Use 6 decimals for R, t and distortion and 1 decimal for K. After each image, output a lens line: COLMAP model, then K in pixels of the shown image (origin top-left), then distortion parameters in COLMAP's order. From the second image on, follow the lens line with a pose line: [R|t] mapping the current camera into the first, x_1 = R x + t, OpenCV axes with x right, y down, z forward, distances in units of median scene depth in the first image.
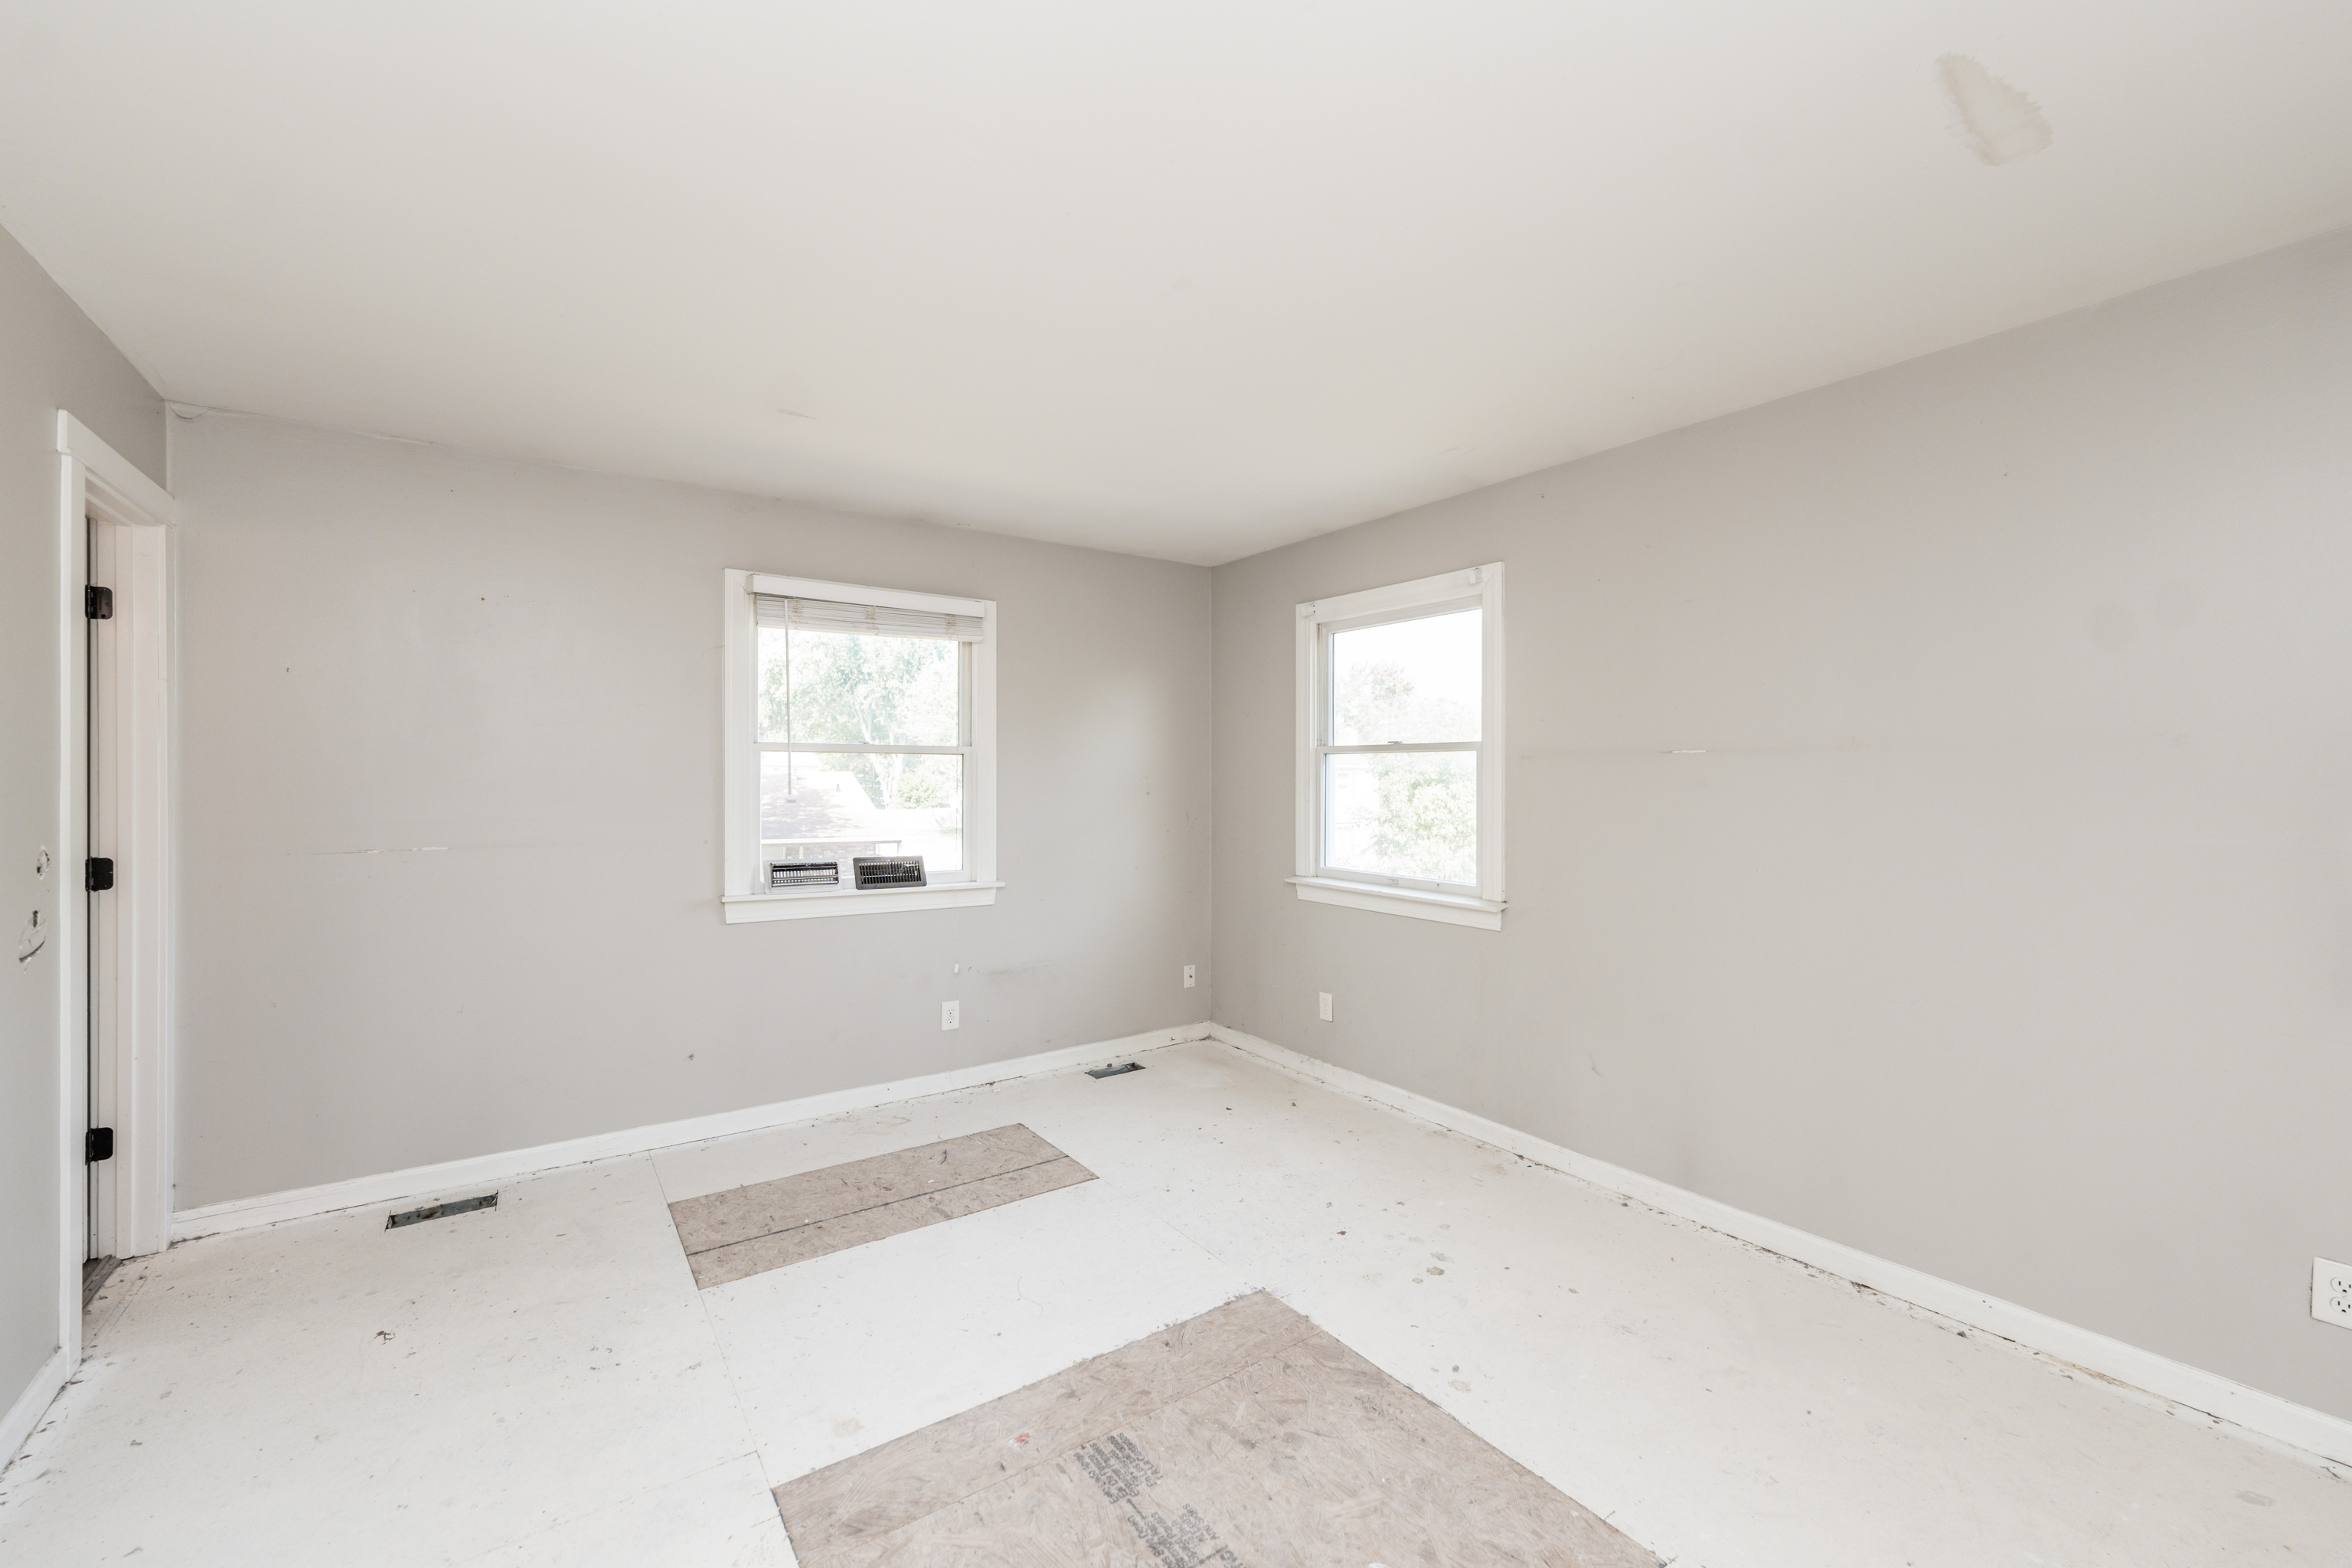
lens RADIAL K [[956.8, 0, 1169.7], [0, 956.8, 779.1], [0, 0, 1]] dist [-0.000265, 0.000770]
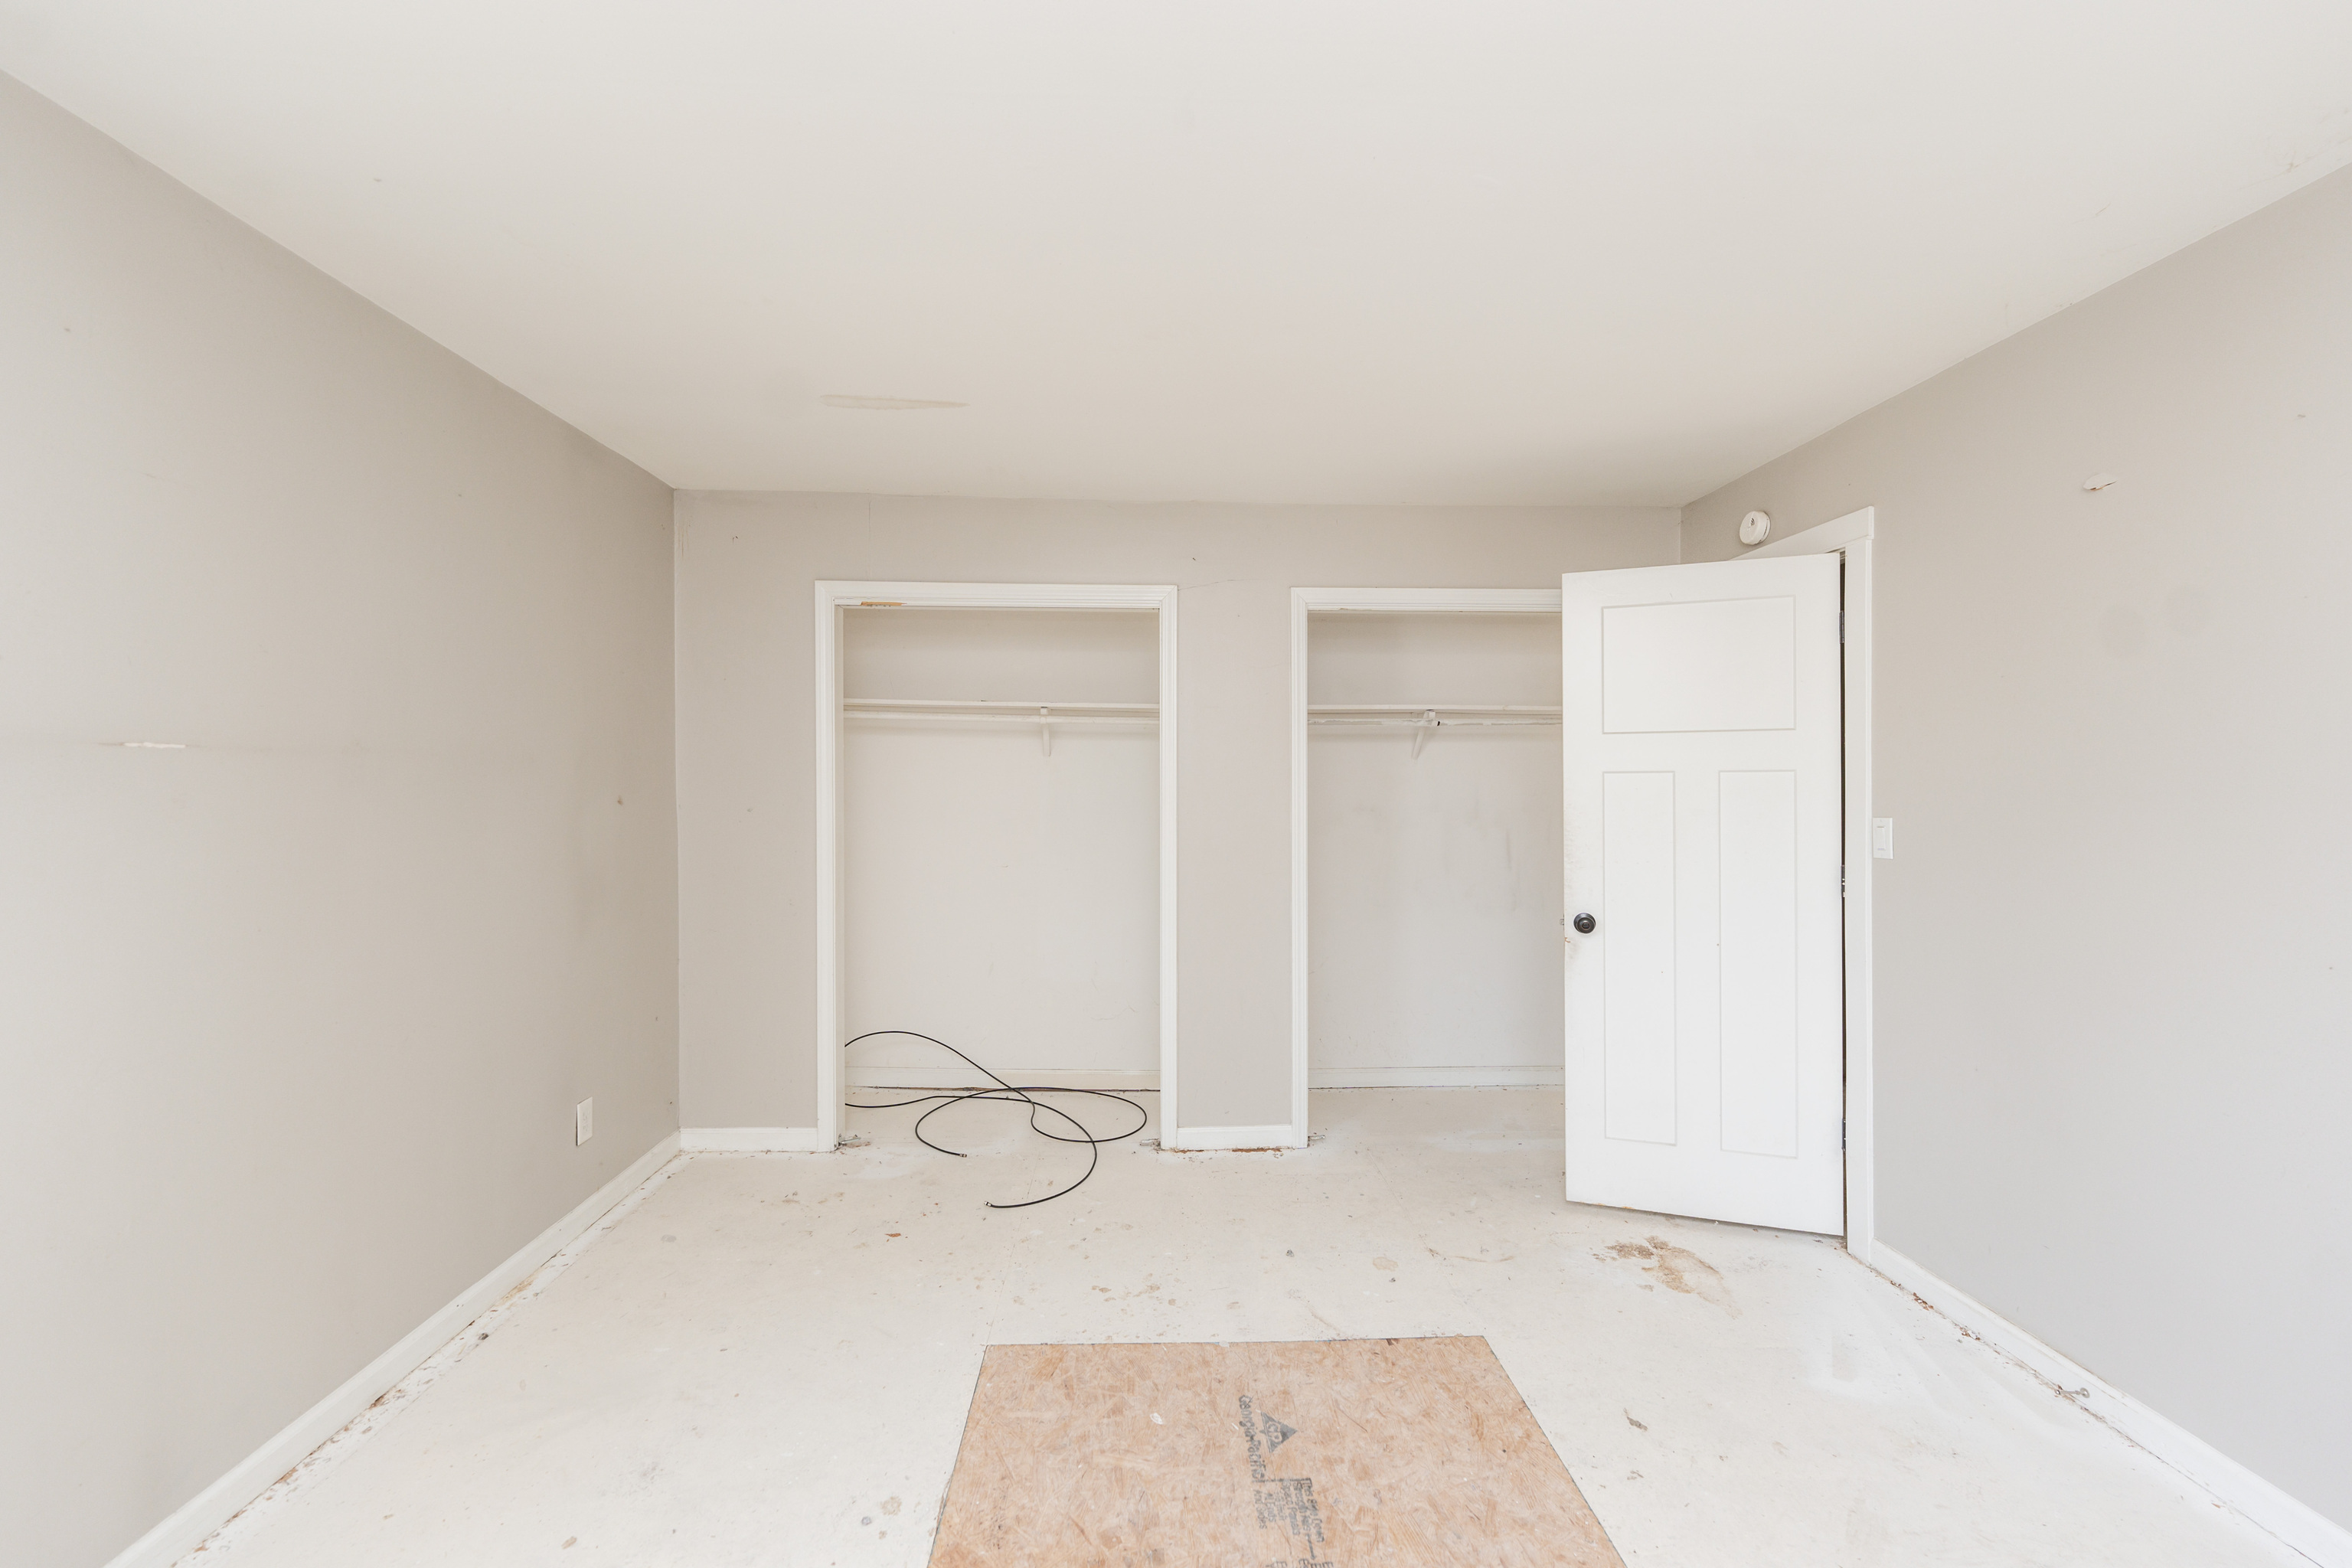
lens RADIAL K [[956.8, 0, 1171.6], [0, 956.8, 777.9], [0, 0, 1]] dist [-0.000265, 0.000770]
pose [[-0.841120, -0.003001, 0.540841, -0.448327], [-0.004543, 0.999989, -0.001518, -0.021767], [-0.540830, -0.003734, -0.841124, 1.927708]]
